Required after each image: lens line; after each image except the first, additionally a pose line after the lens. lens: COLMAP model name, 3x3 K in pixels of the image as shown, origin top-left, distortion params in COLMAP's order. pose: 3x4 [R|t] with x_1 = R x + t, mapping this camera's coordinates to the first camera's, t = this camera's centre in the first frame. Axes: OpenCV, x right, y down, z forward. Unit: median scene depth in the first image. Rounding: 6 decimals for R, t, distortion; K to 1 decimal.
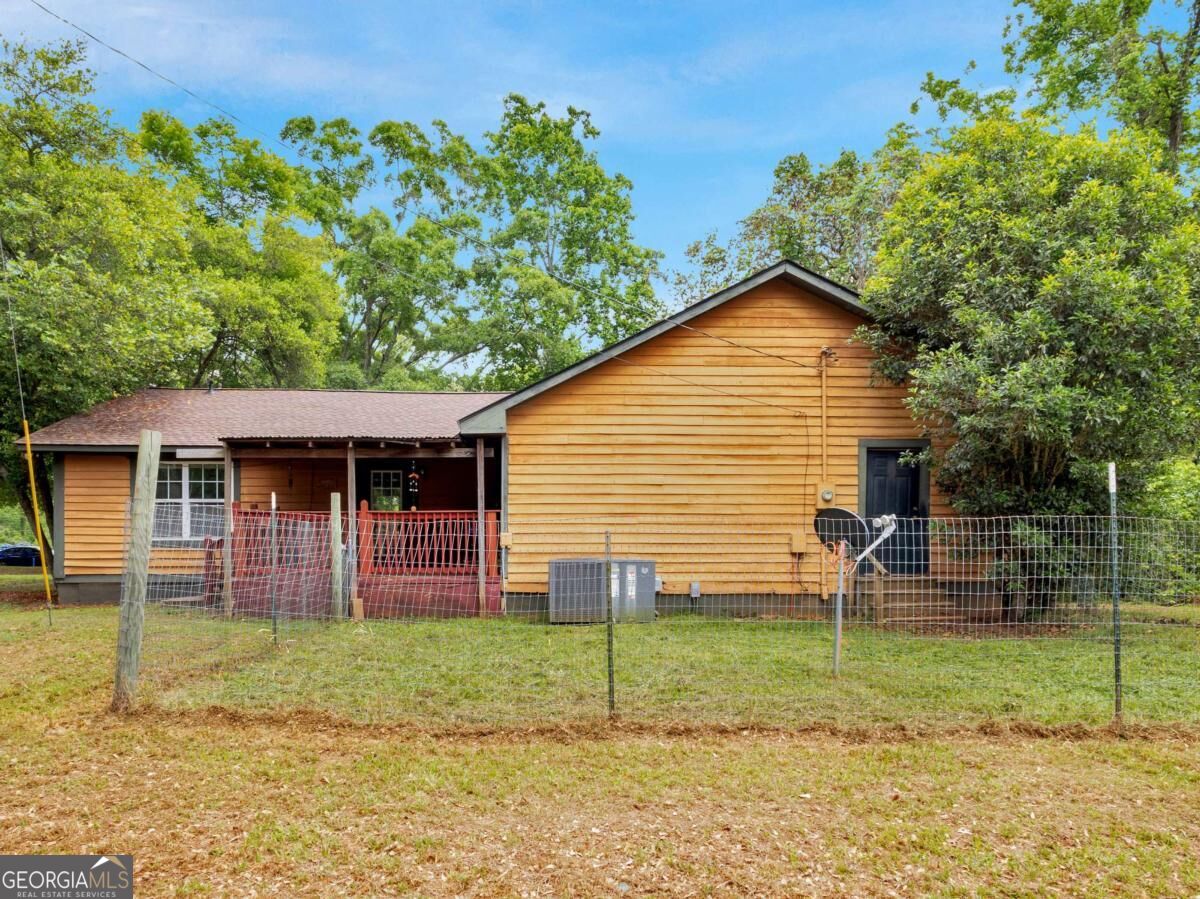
lens RADIAL K [[758.8, 0, 591.0], [0, 758.8, 552.5], [0, 0, 1]] dist [0.001468, 0.015962]
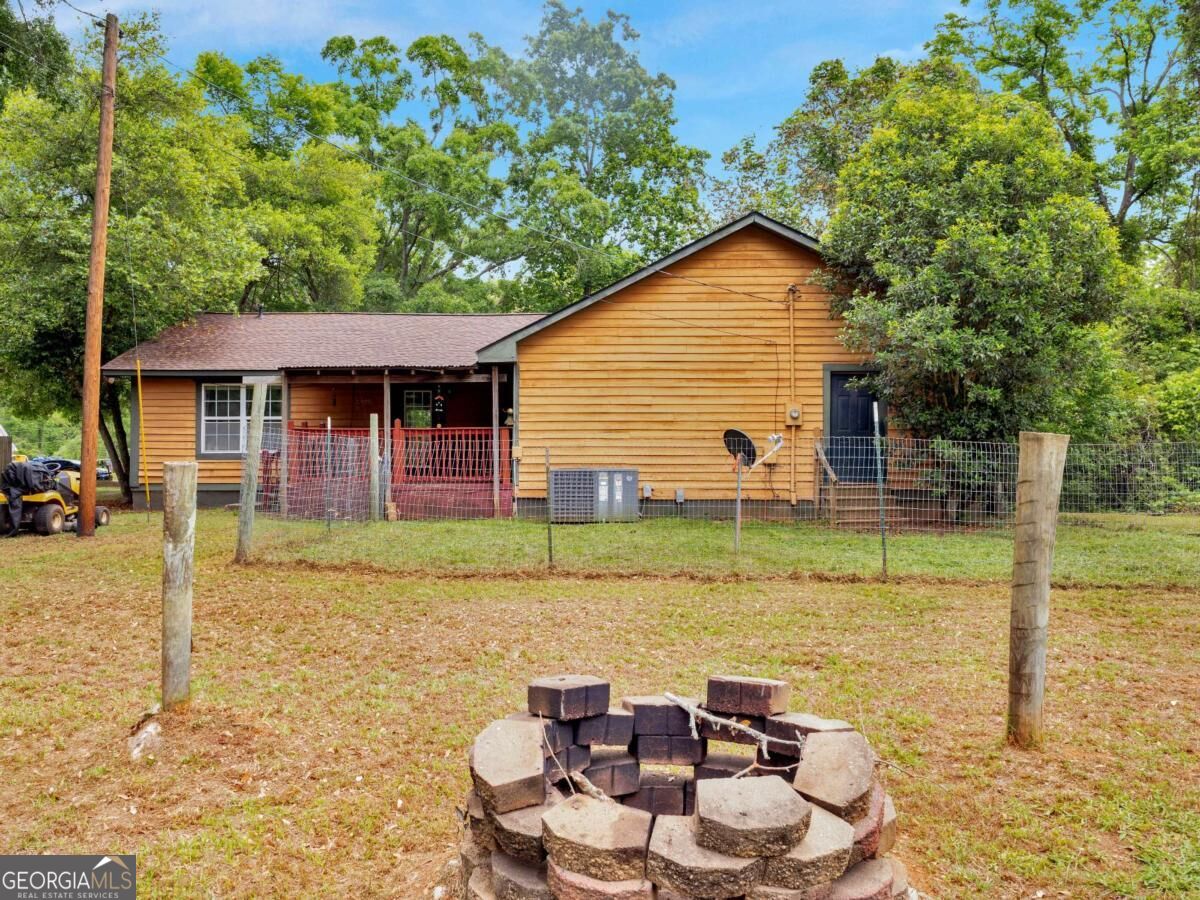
lens RADIAL K [[876.3, 0, 604.0], [0, 876.3, 449.3], [0, 0, 1]] dist [0.005351, 0.002334]
pose [[0.997990, -0.000733, -0.063361, 0.087722], [-0.000509, 0.999808, -0.019569, 0.003866], [0.063363, 0.019562, 0.997799, -0.275461]]
